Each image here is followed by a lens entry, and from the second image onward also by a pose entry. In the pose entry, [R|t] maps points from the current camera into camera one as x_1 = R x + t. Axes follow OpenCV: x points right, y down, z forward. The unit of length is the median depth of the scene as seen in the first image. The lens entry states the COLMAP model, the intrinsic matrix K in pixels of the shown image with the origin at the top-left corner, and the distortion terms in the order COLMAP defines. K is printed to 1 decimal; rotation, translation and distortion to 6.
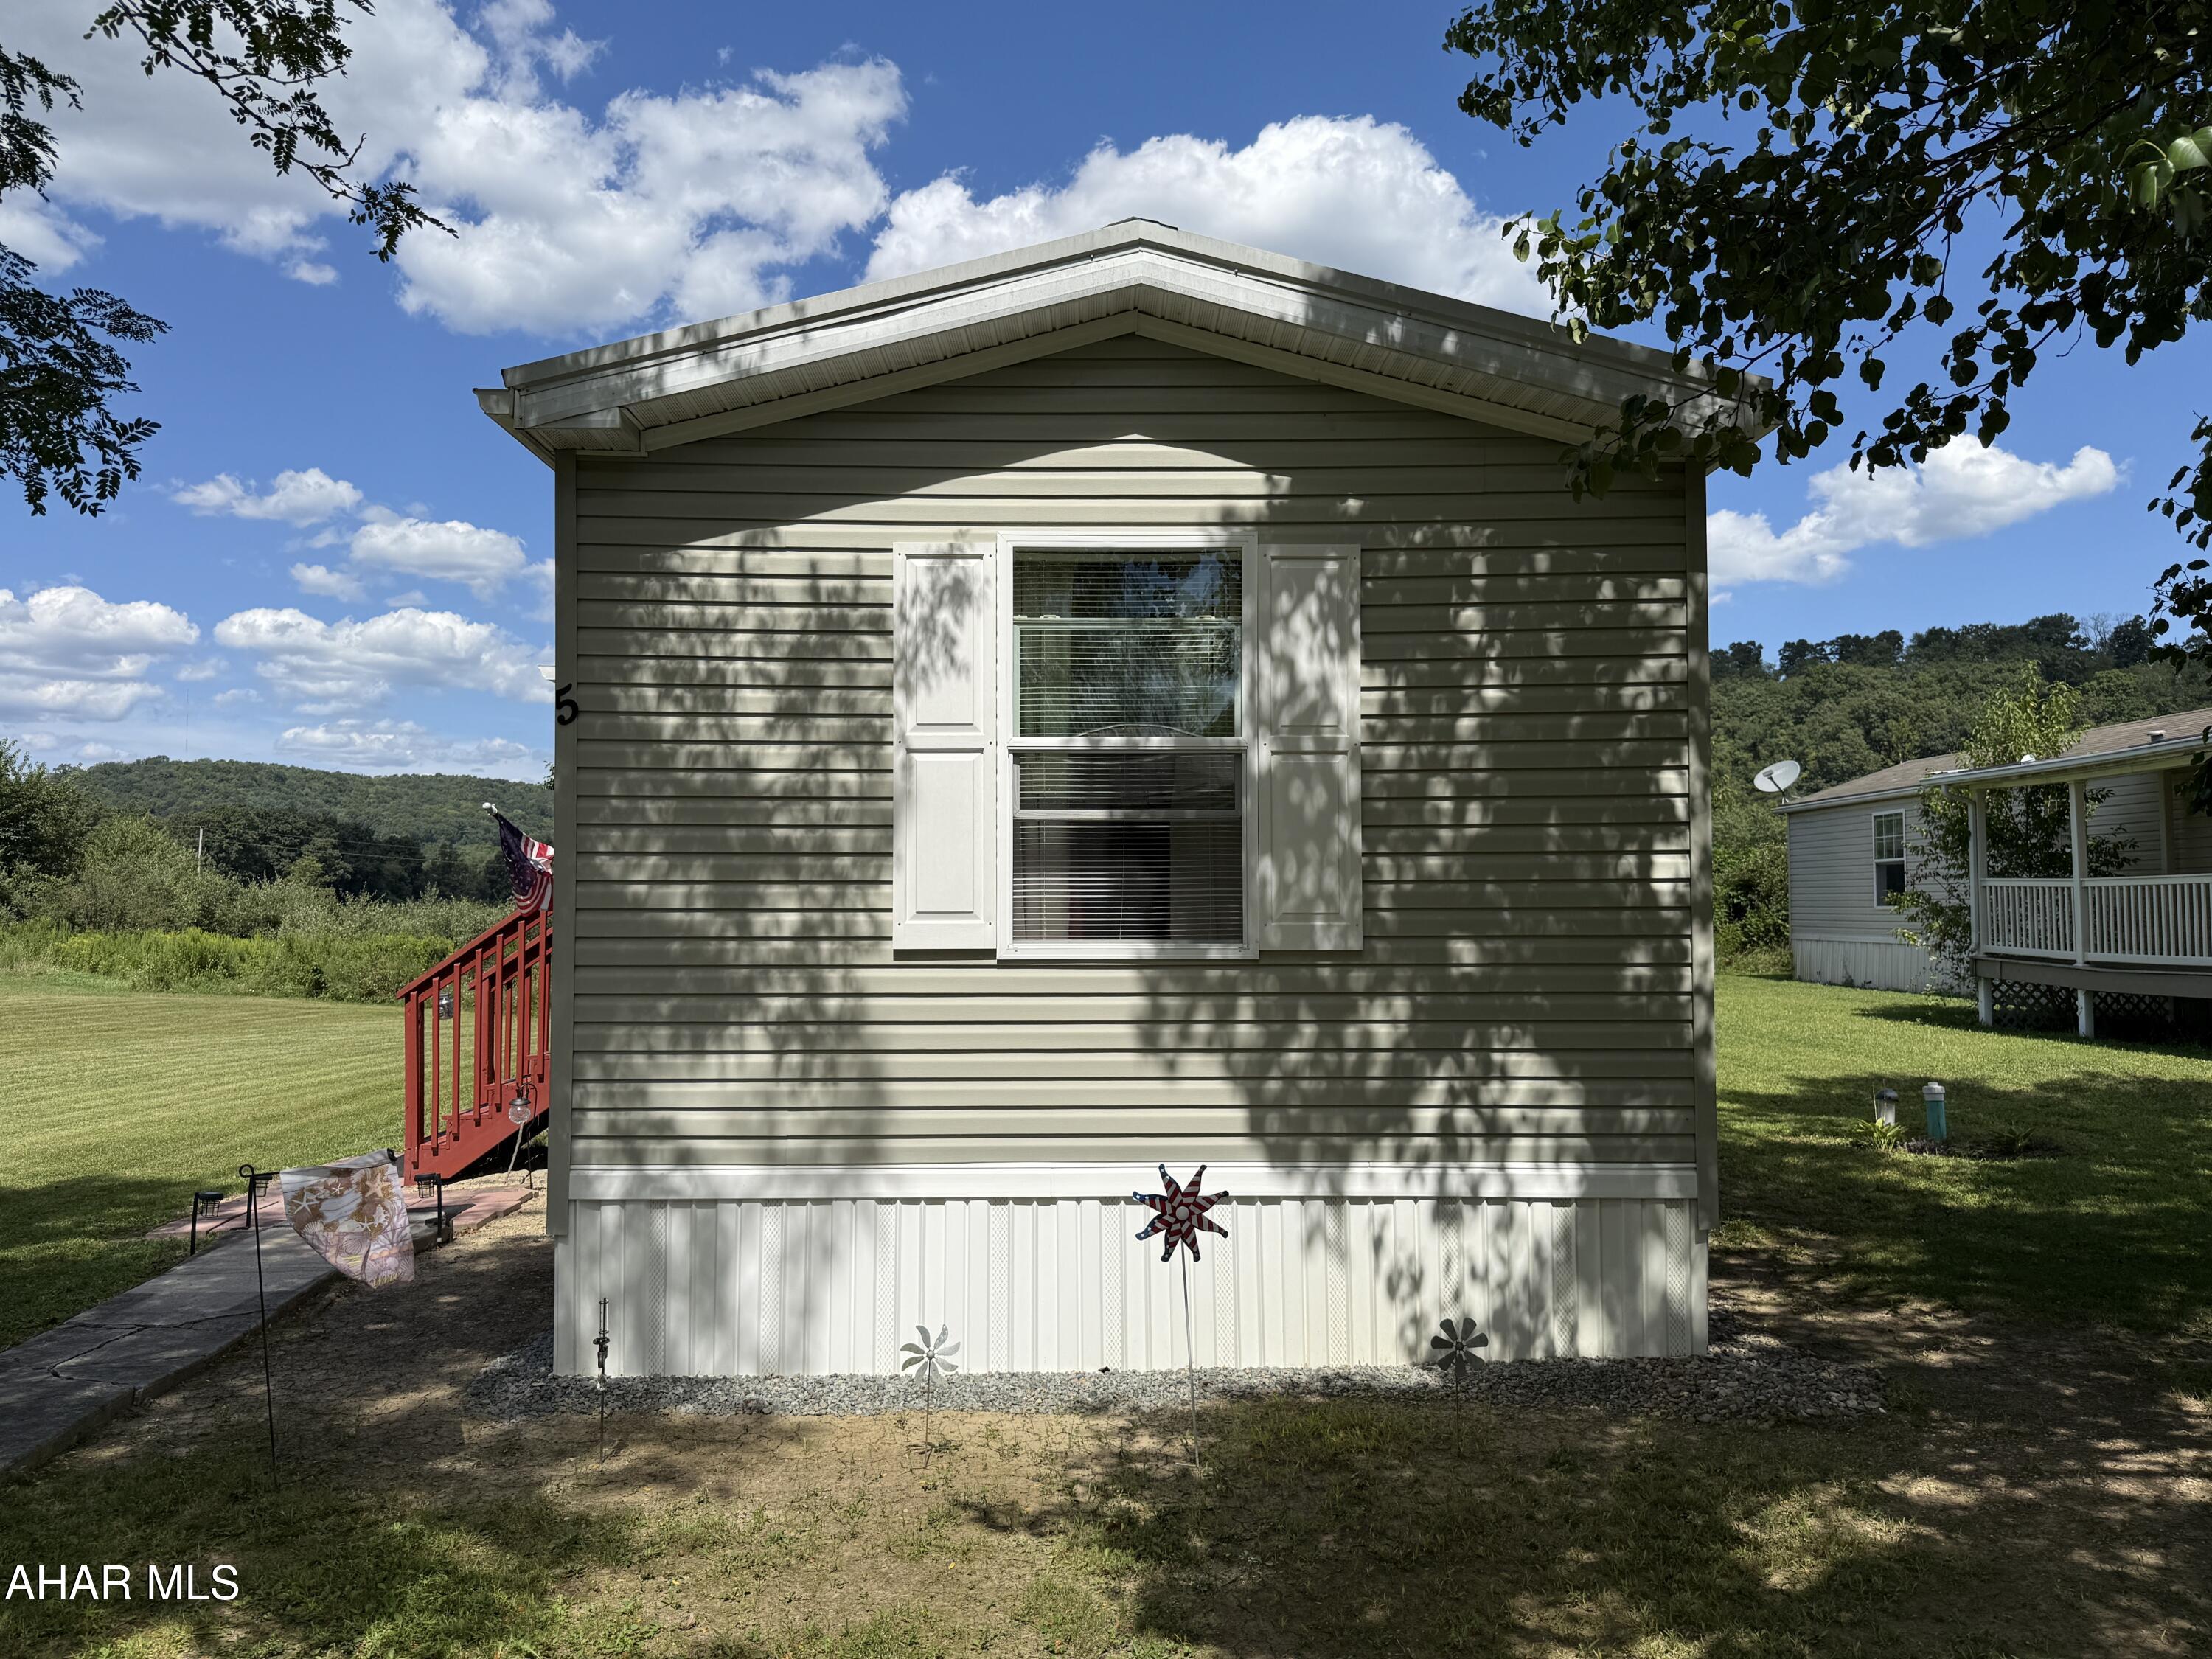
lens RADIAL K [[1632.0, 0, 1106.0], [0, 1632.0, 829.5], [0, 0, 1]] dist [0.063151, -0.071558]
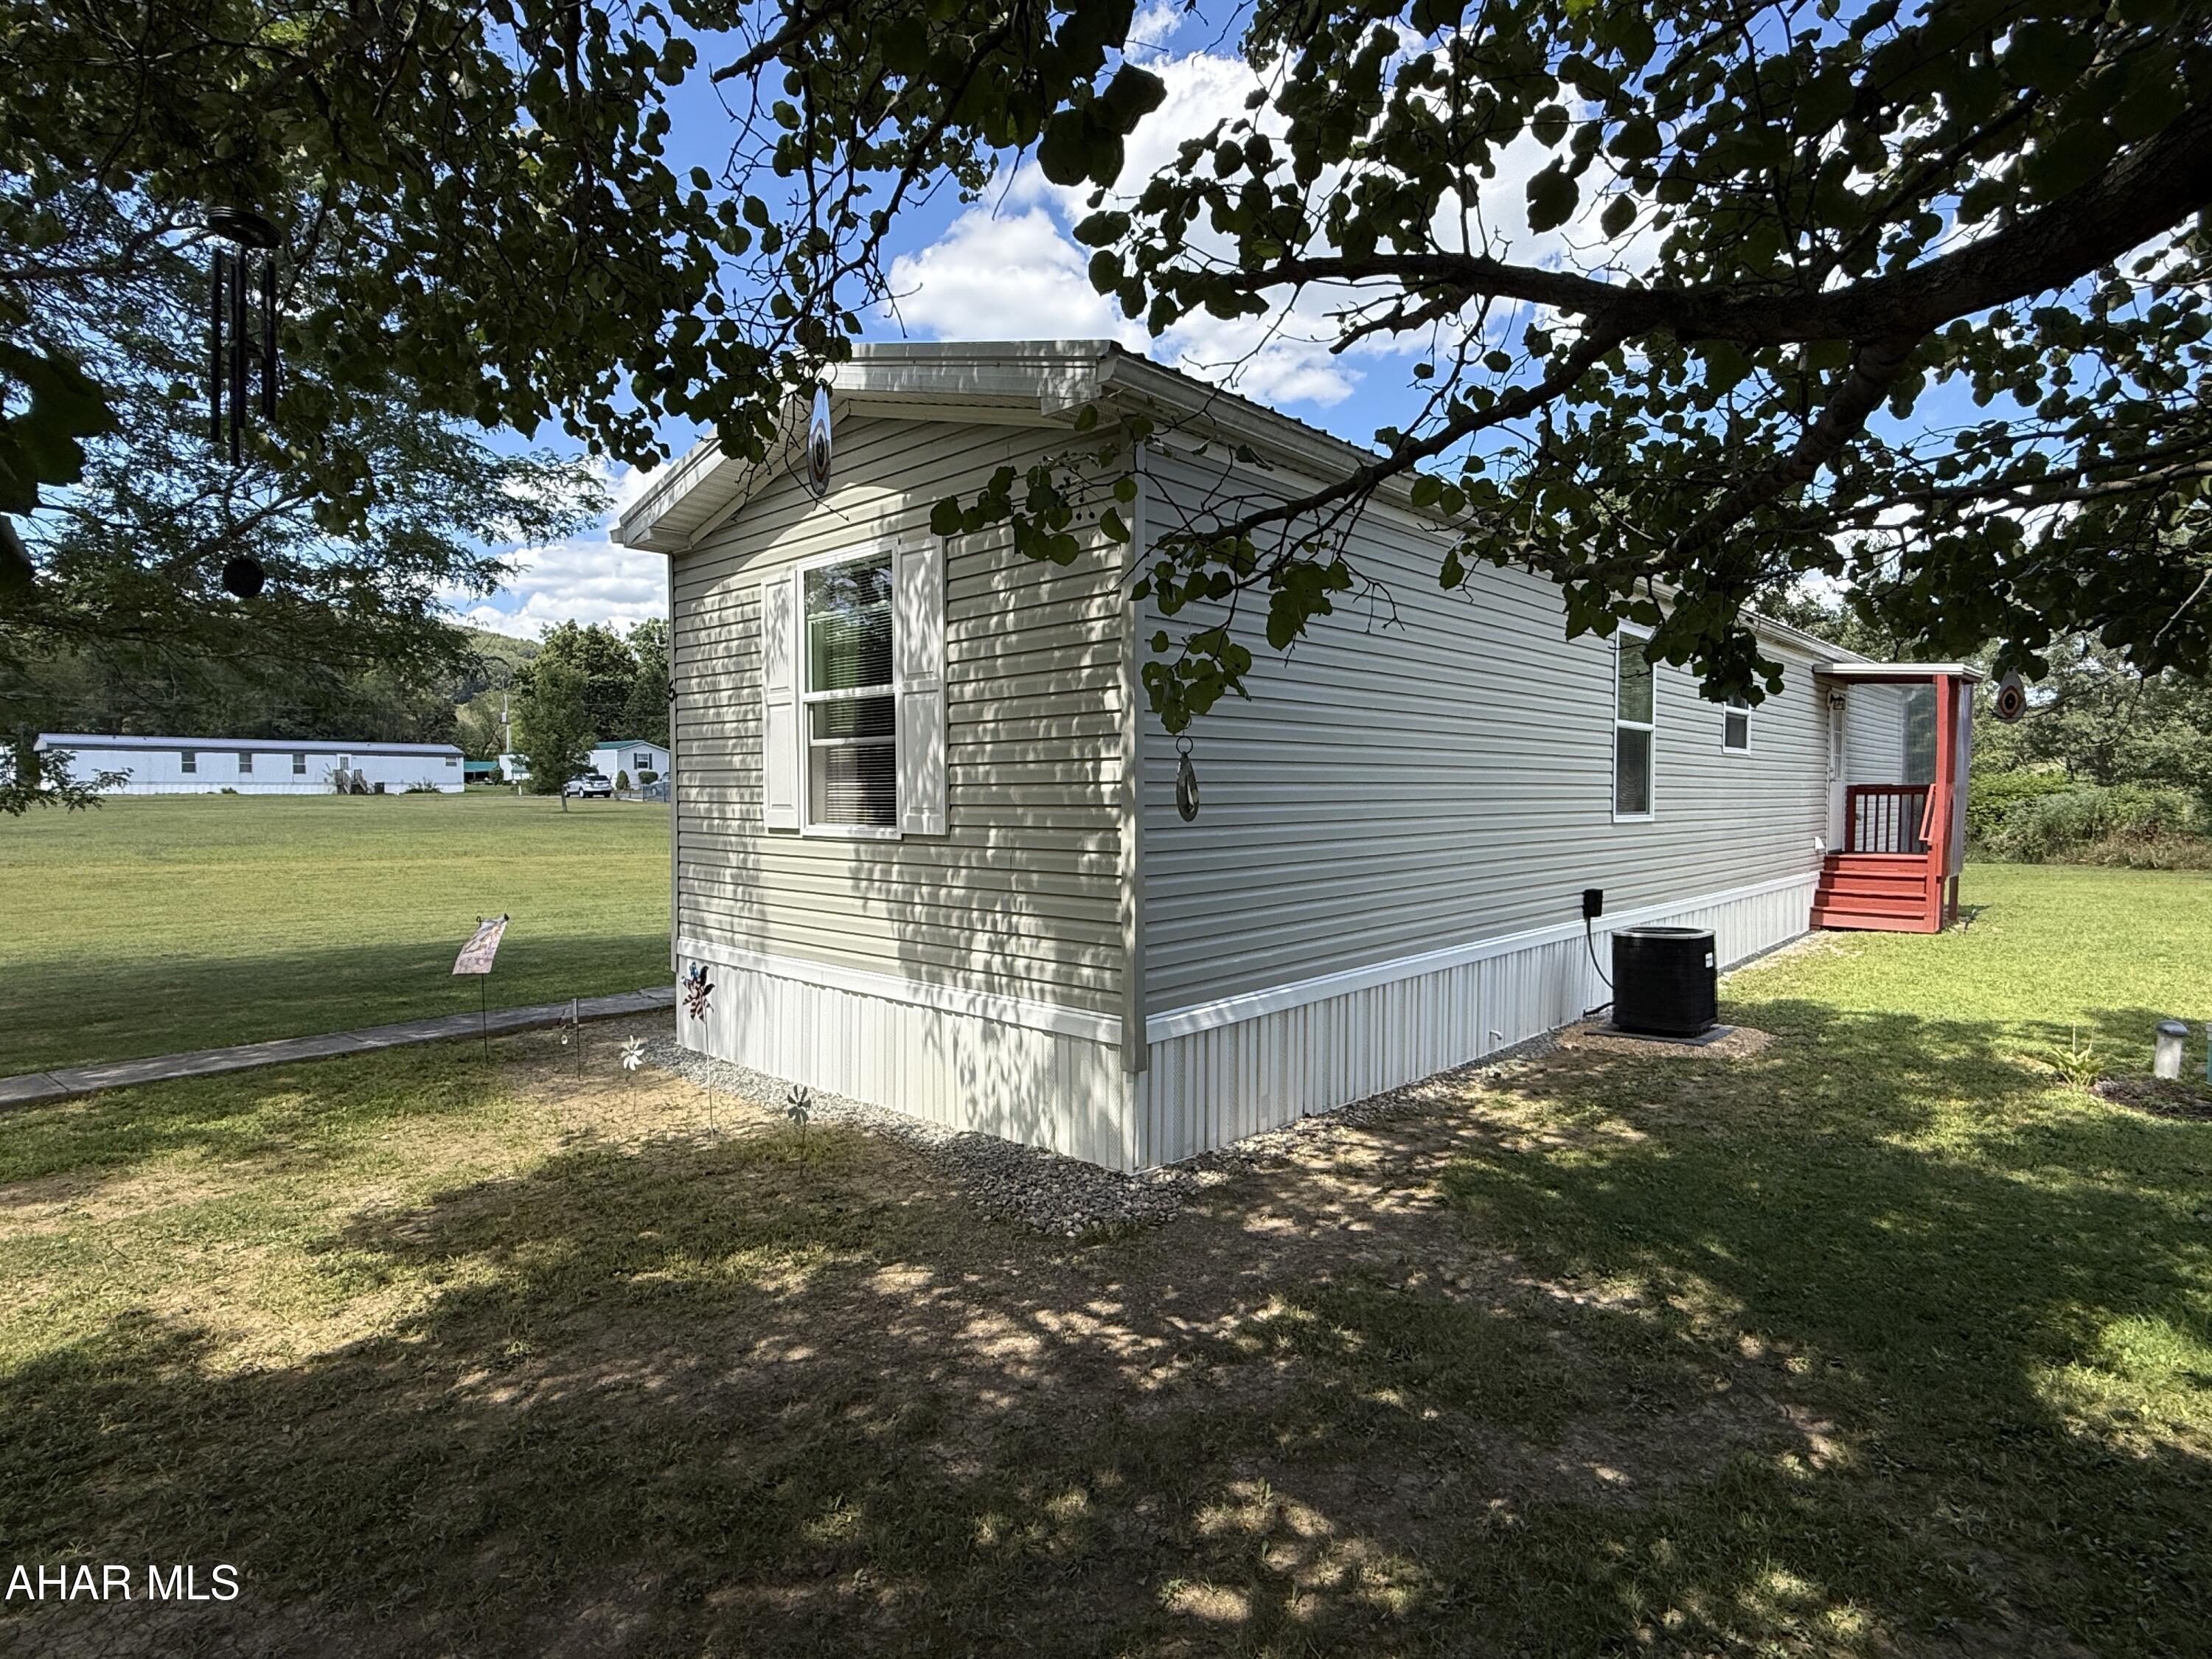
lens RADIAL K [[1131.1, 0, 1100.7], [0, 1131.1, 853.3], [0, 0, 1]] dist [0.003127, 0.001317]
pose [[0.715007, 0.036581, -0.698160, 0.923405], [0.028981, 0.996221, 0.081878, 0.015043], [0.698516, -0.078777, 0.711245, 0.414612]]
